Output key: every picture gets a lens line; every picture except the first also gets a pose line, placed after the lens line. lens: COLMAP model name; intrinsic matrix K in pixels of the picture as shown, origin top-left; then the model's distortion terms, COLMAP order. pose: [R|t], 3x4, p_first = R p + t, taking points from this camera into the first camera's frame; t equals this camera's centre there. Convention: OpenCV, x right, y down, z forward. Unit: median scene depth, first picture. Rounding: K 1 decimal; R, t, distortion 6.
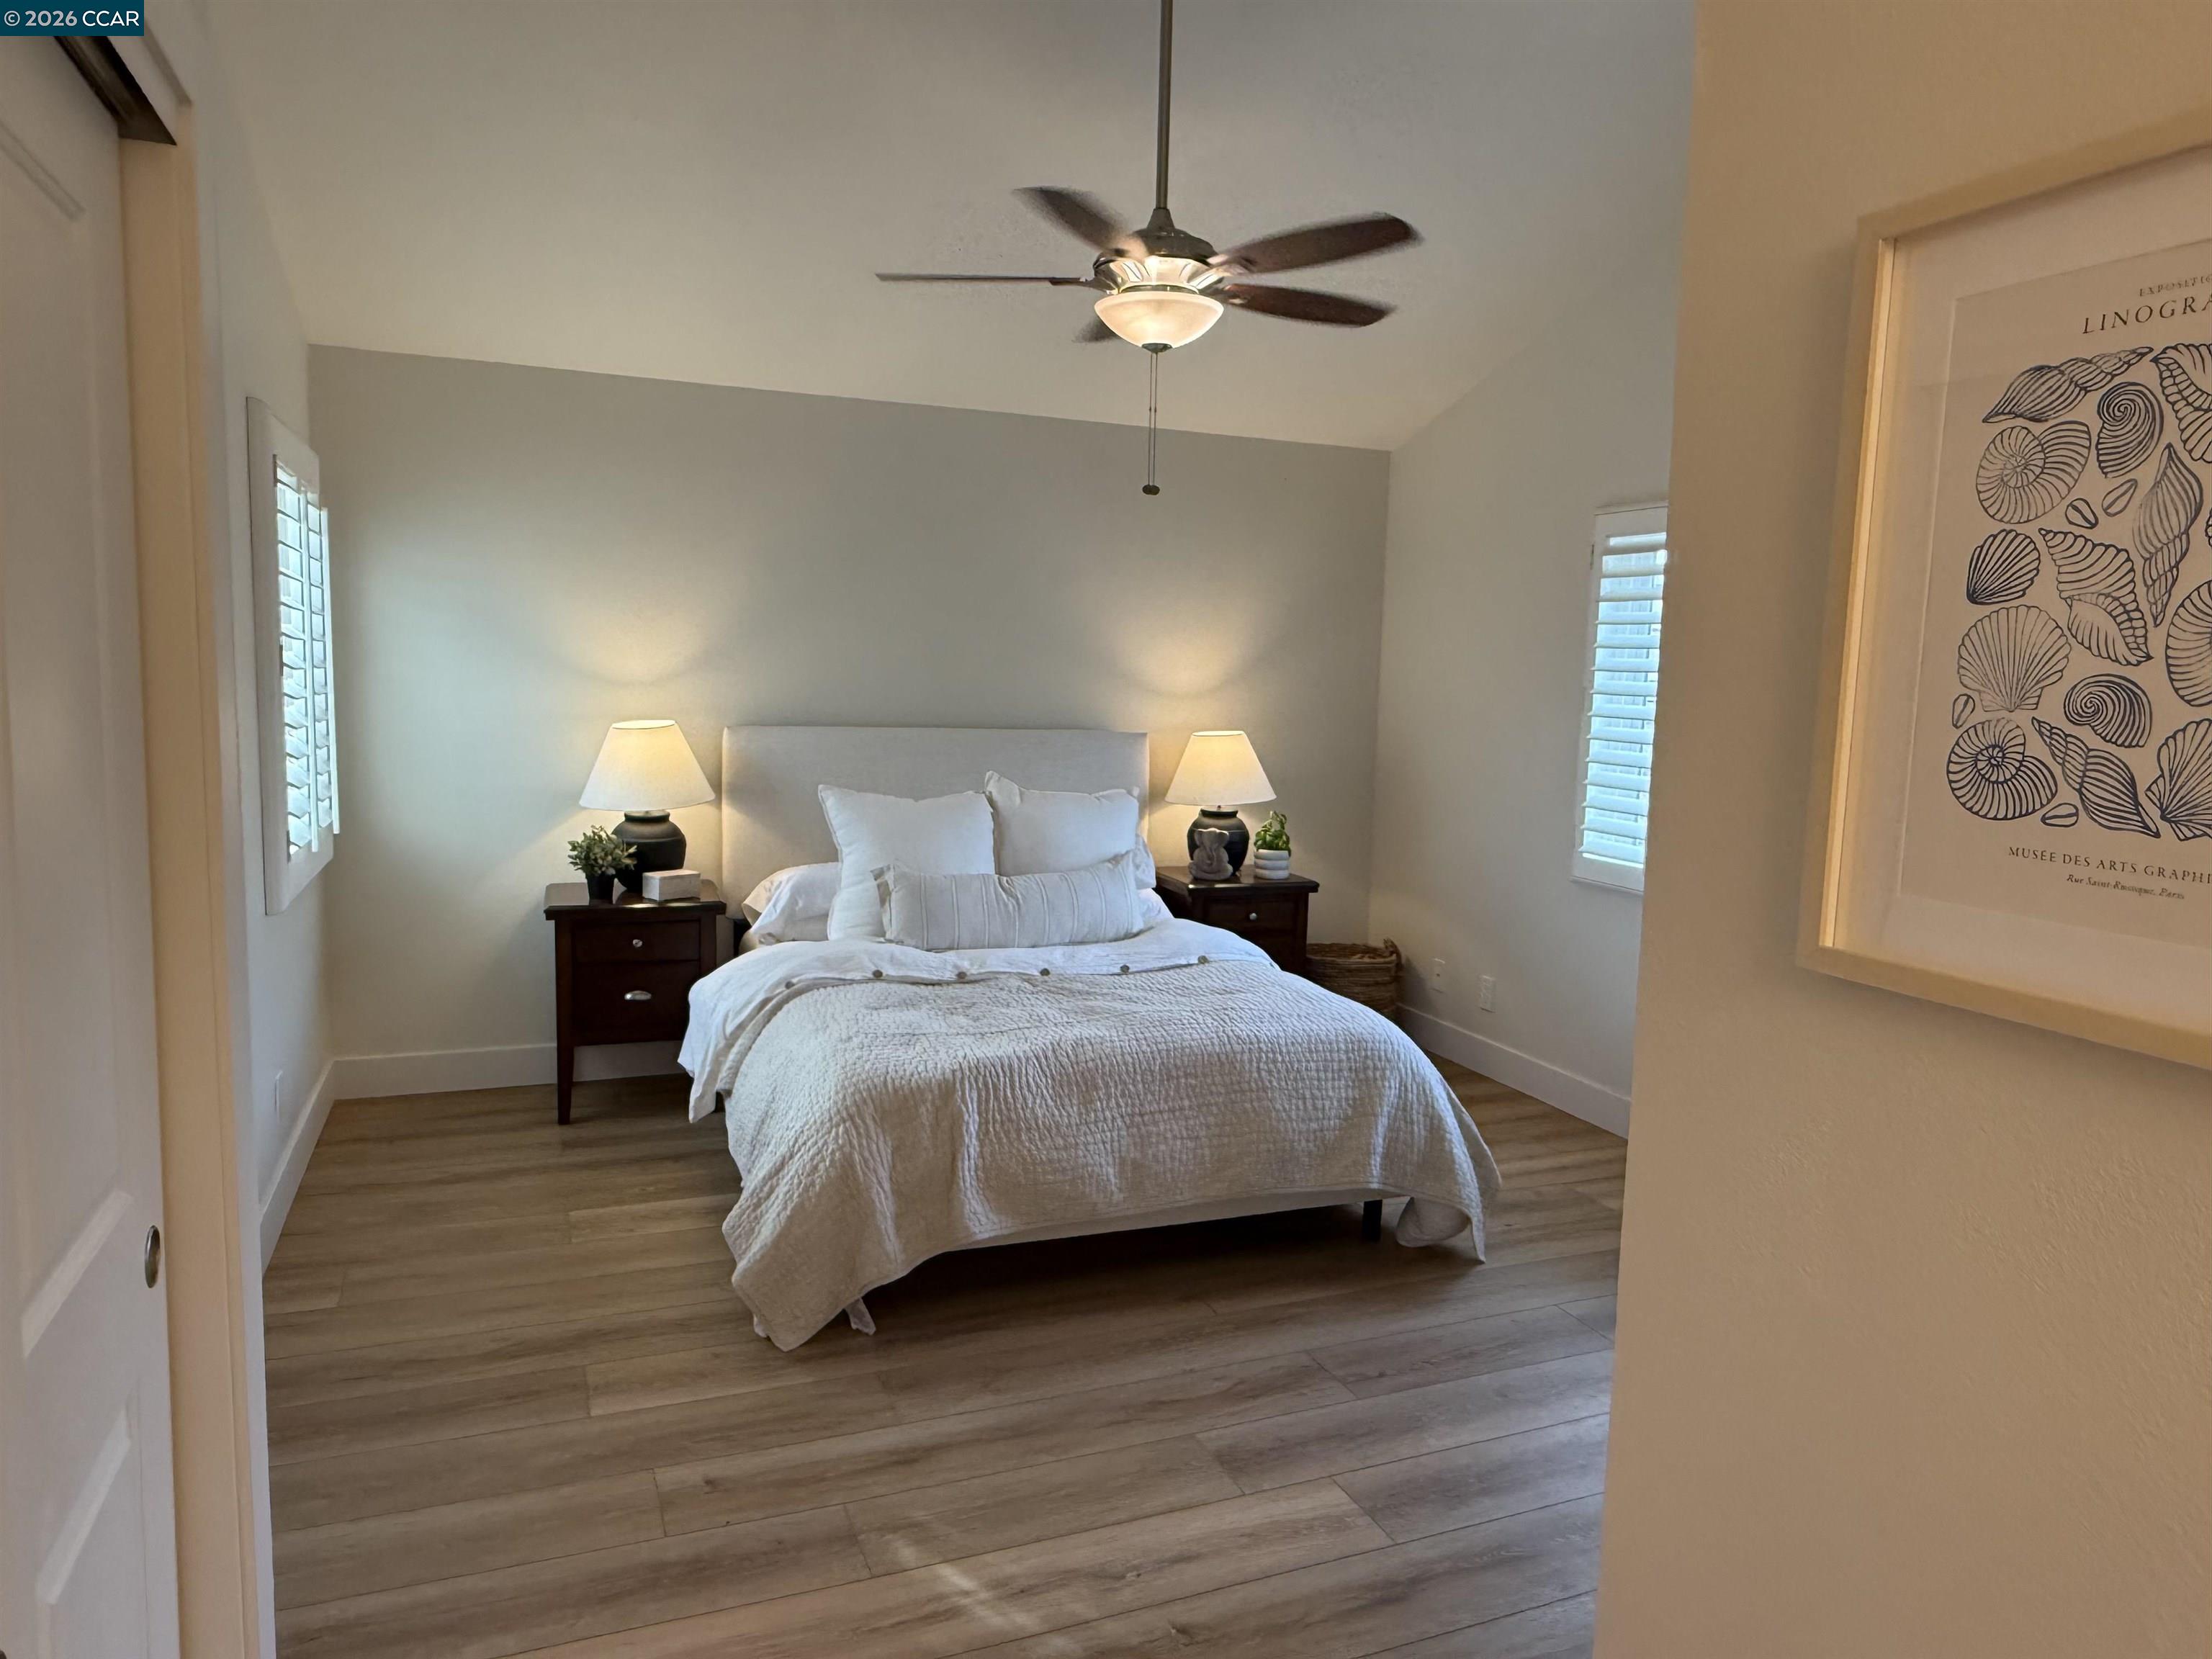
lens RADIAL K [[1439.4, 0, 1093.4], [0, 1439.4, 836.8], [0, 0, 1]] dist [-0.007852, 0.004971]
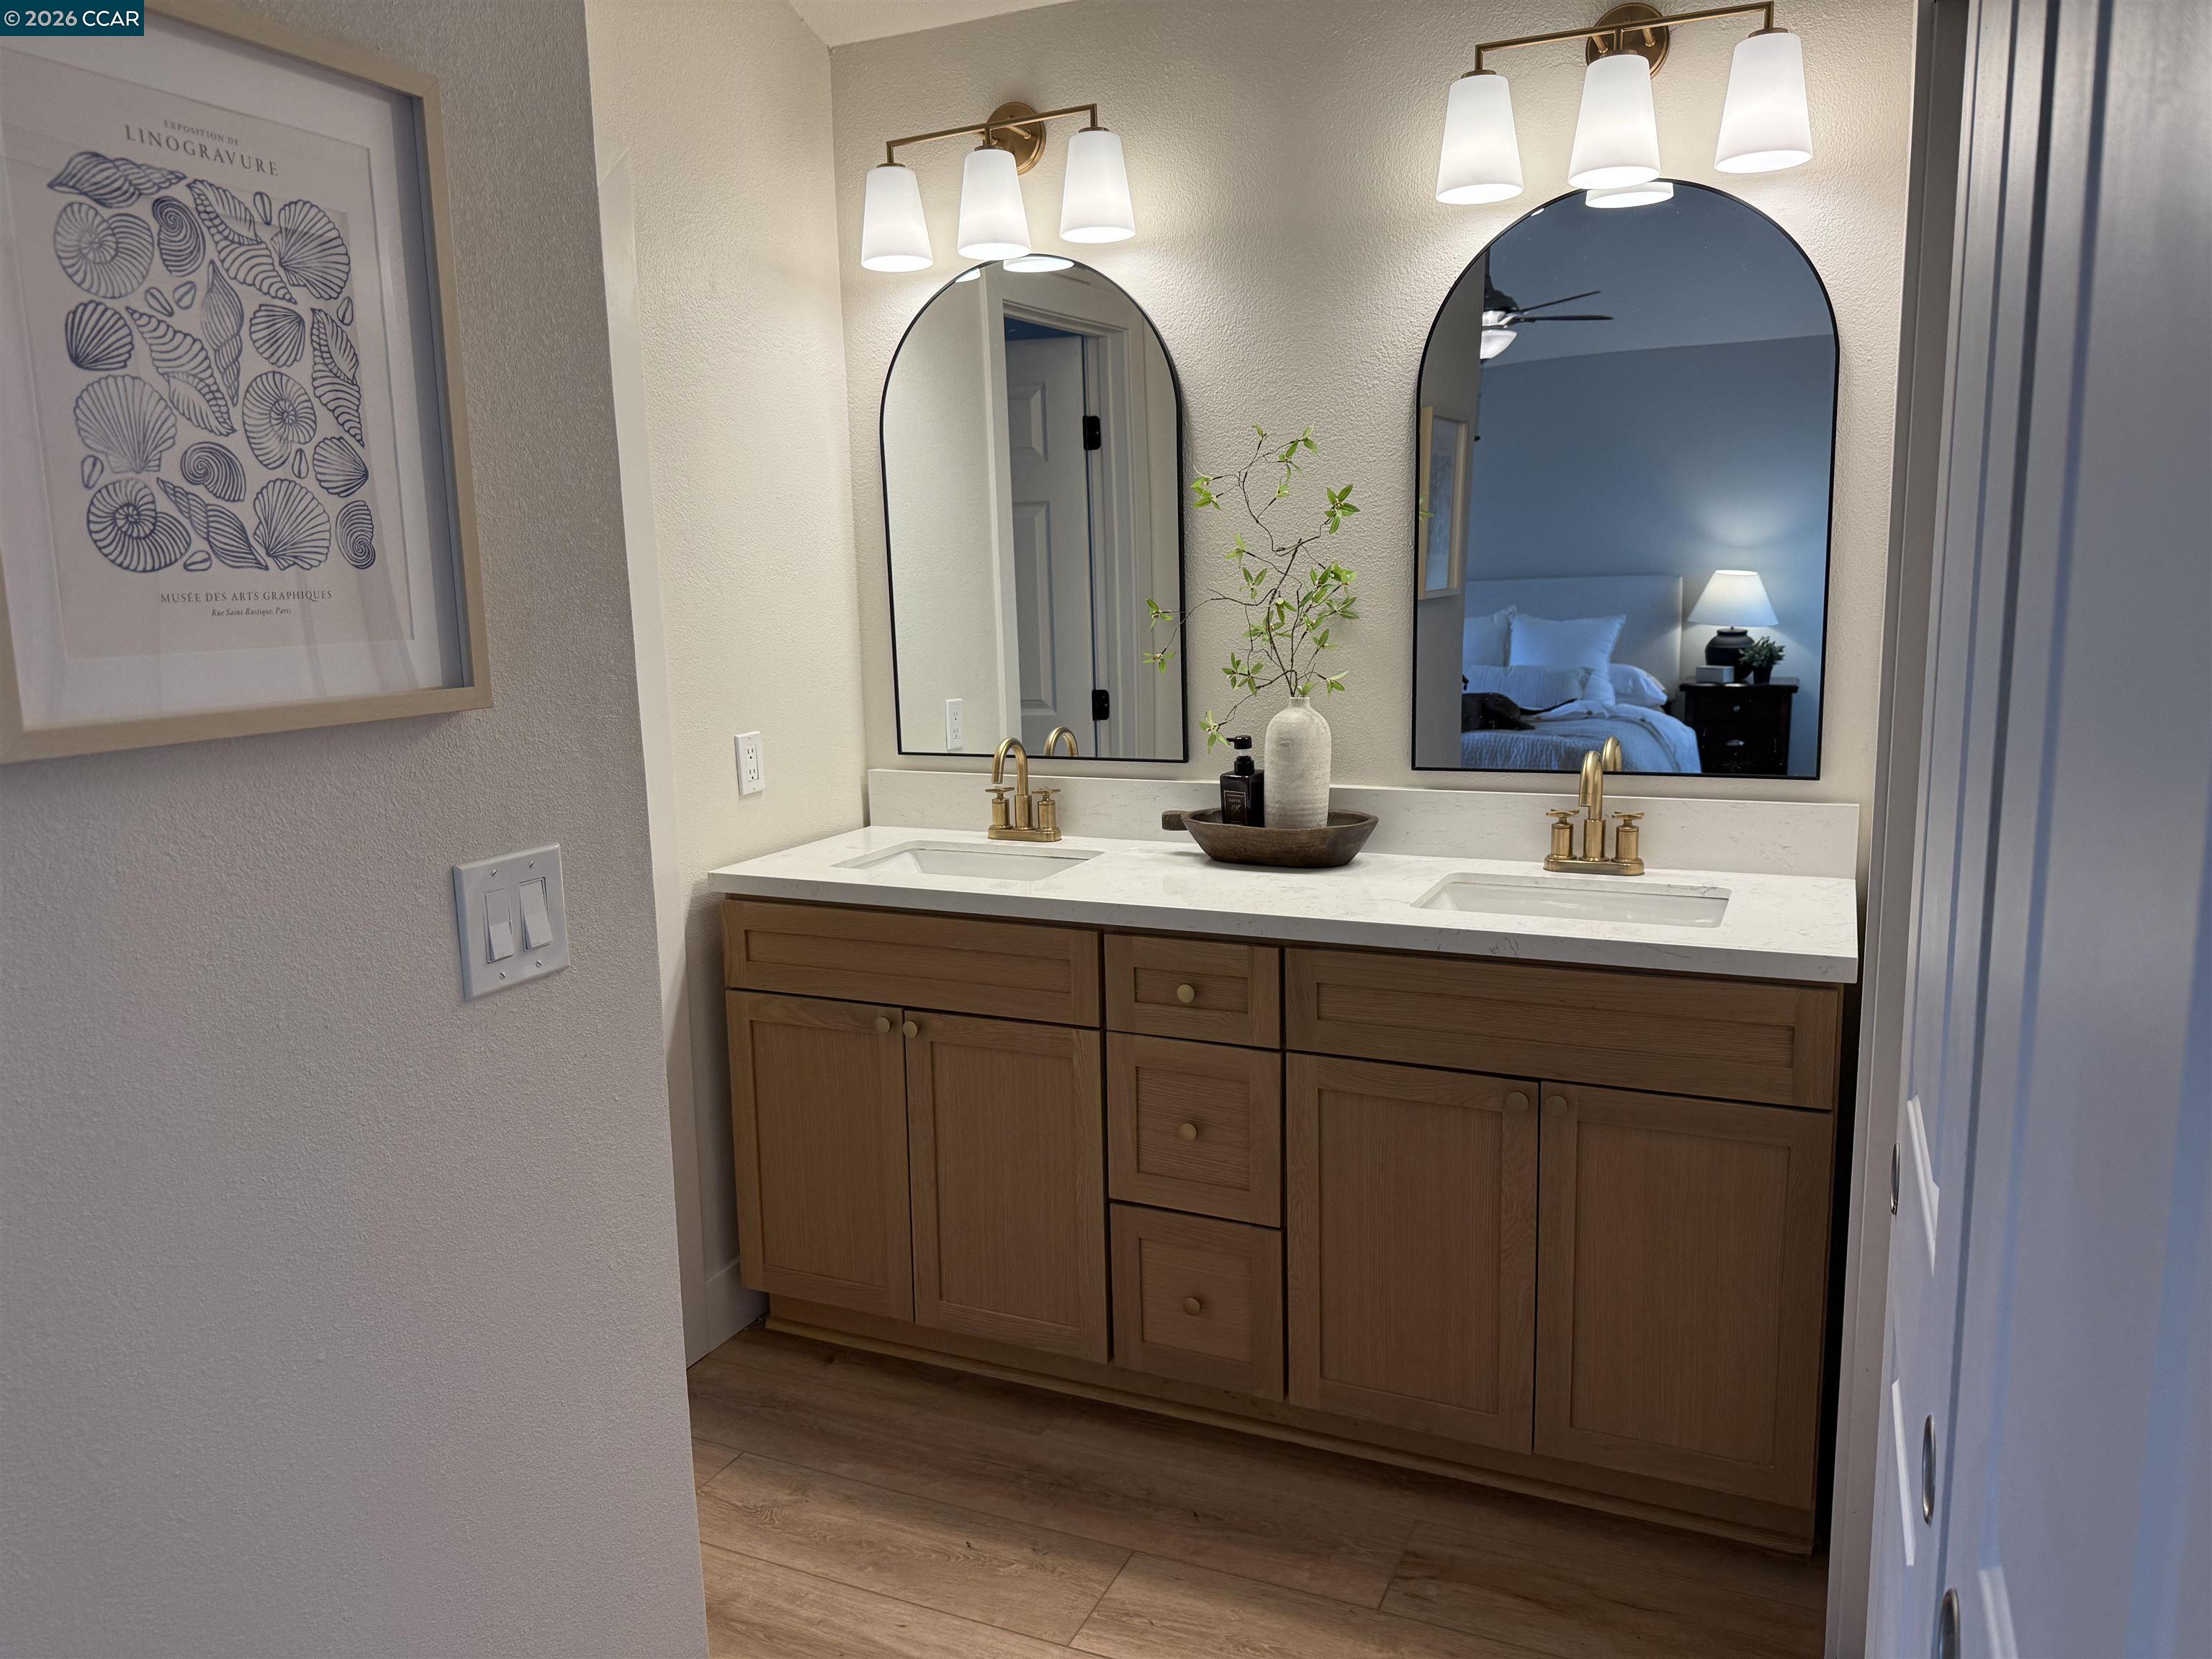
lens RADIAL K [[1574.9, 0, 1086.1], [0, 1574.9, 831.8], [0, 0, 1]] dist [0.053407, -0.035779]
pose [[-0.679190, -0.134112, 0.721605, -0.834750], [0.093180, 0.959453, 0.266020, -0.084921], [-0.728023, 0.247918, -0.639155, 1.384959]]
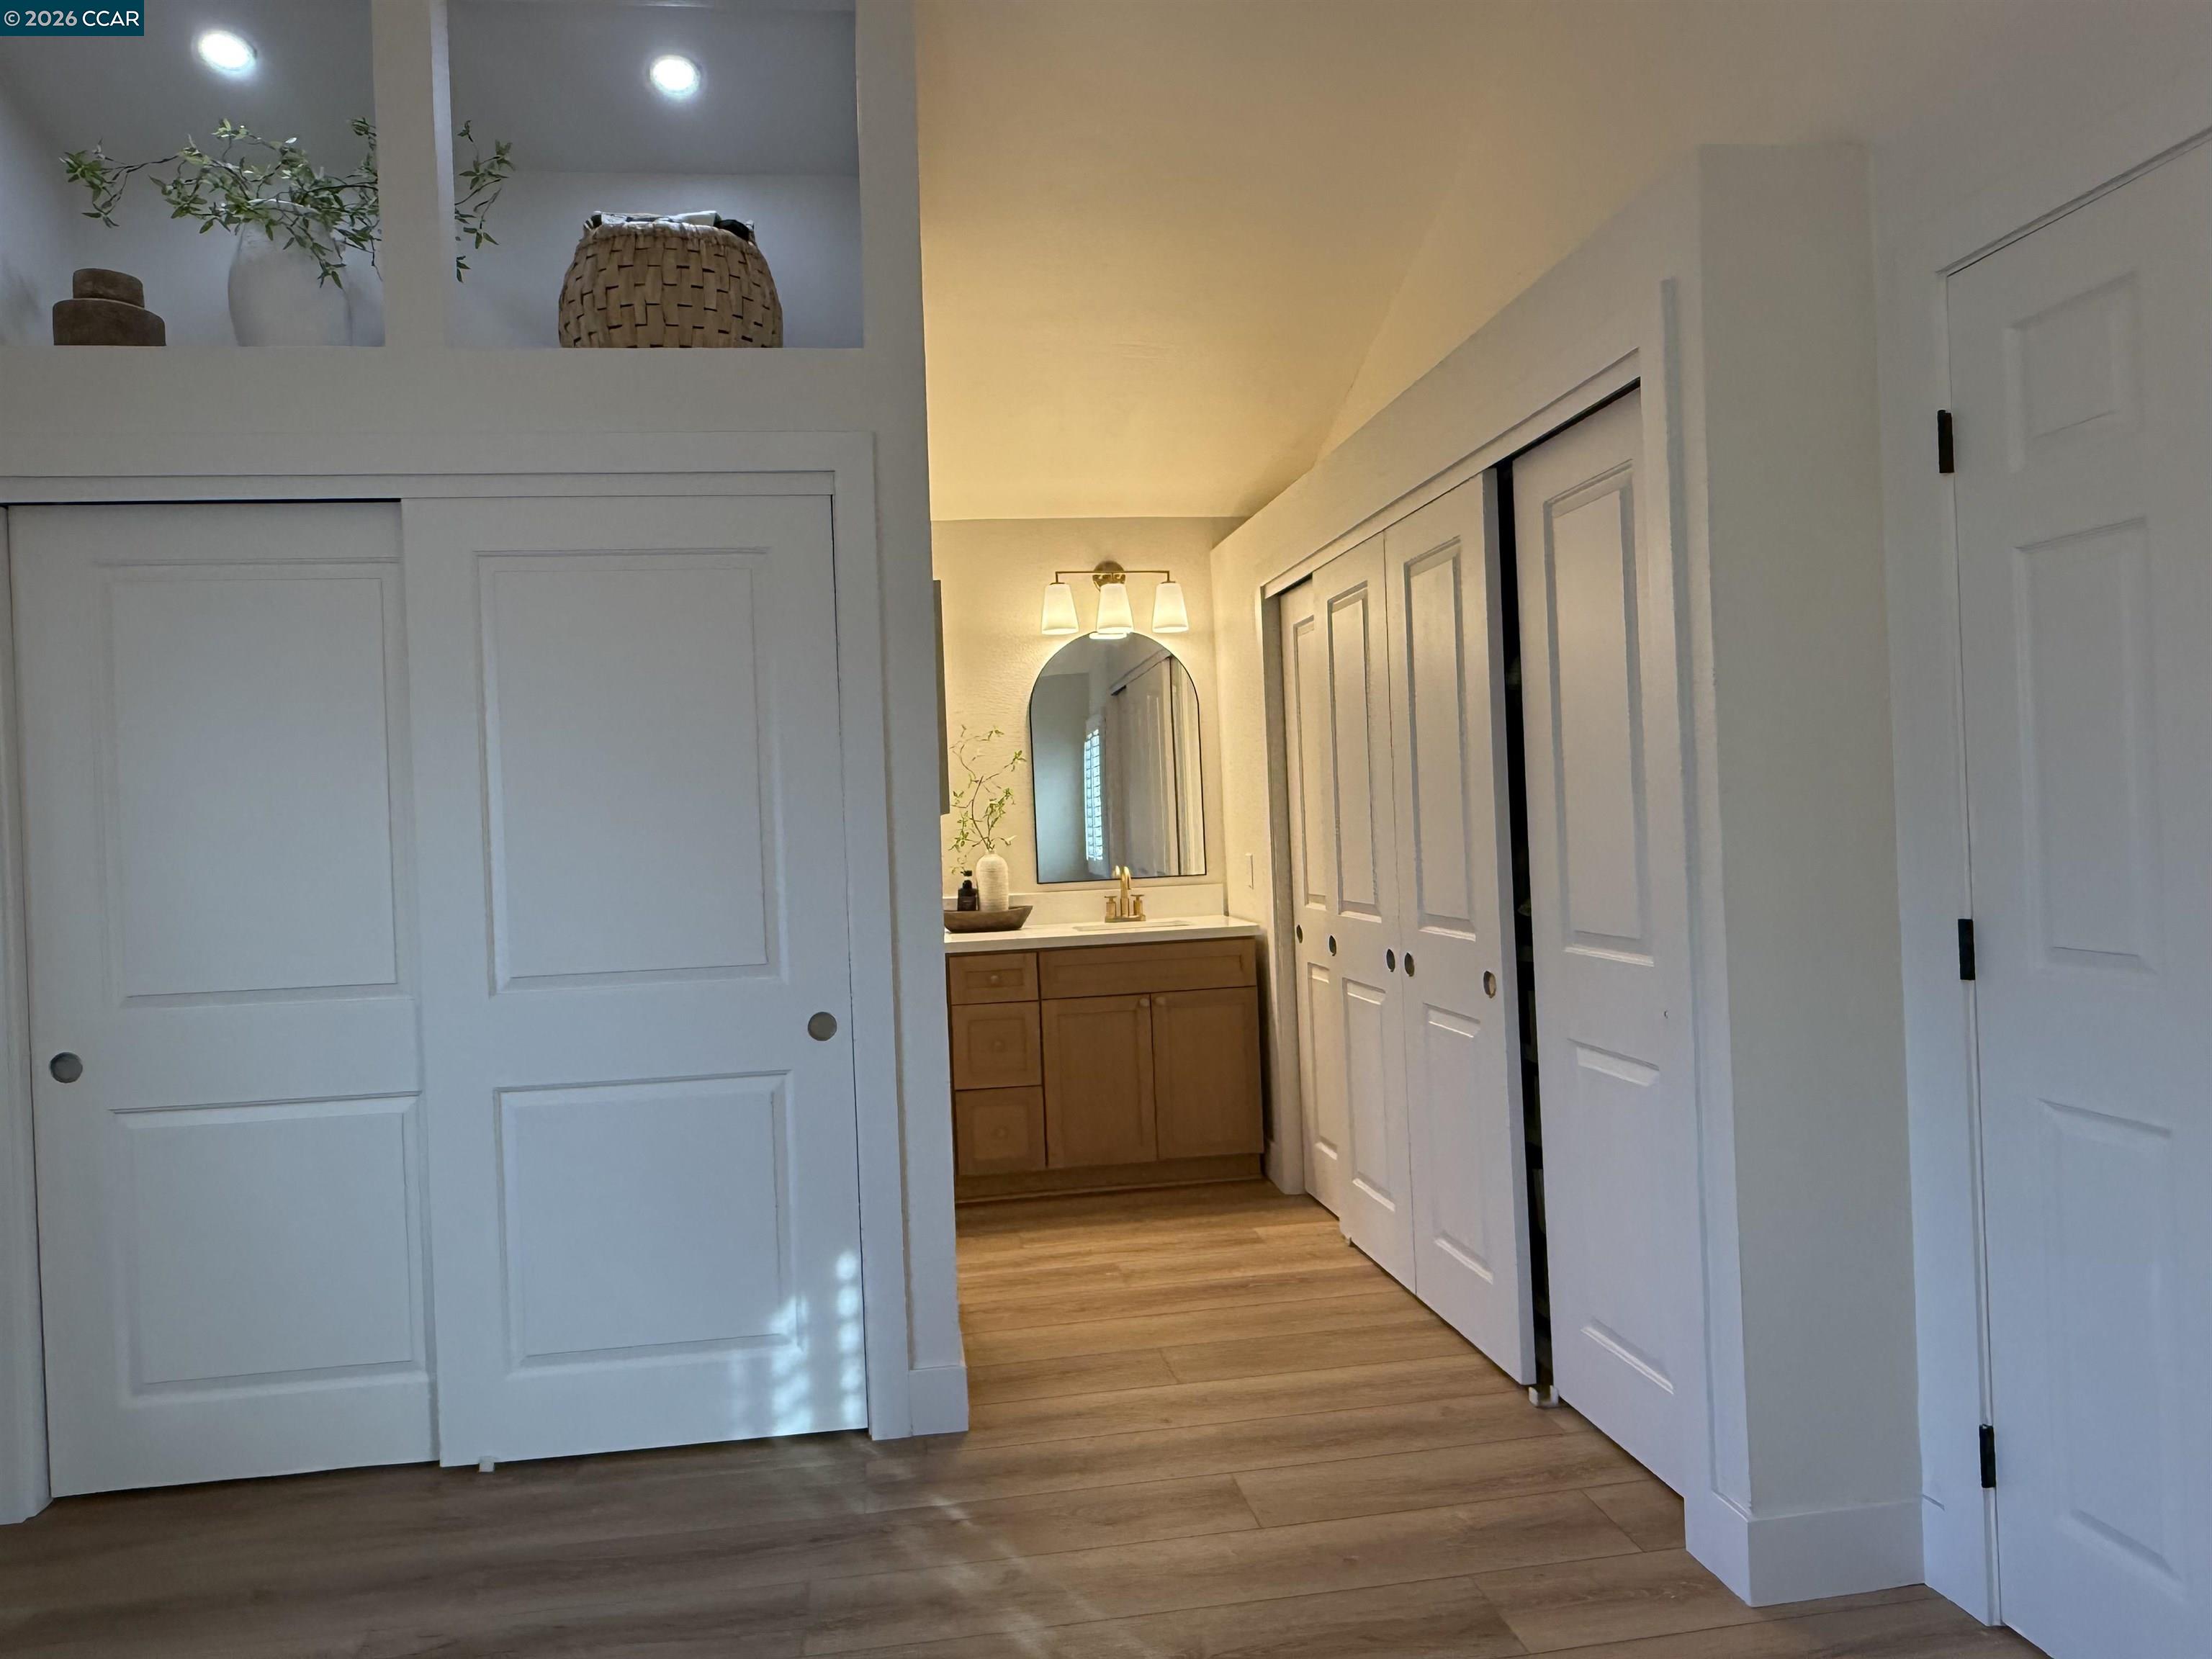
lens RADIAL K [[1439.4, 0, 1092.1], [0, 1439.4, 828.0], [0, 0, 1]] dist [-0.007852, 0.004971]
pose [[-0.970937, 0.007263, 0.239225, -0.654168], [0.039051, 0.990952, 0.128412, -0.319861], [-0.236128, 0.134022, -0.962435, 4.753261]]
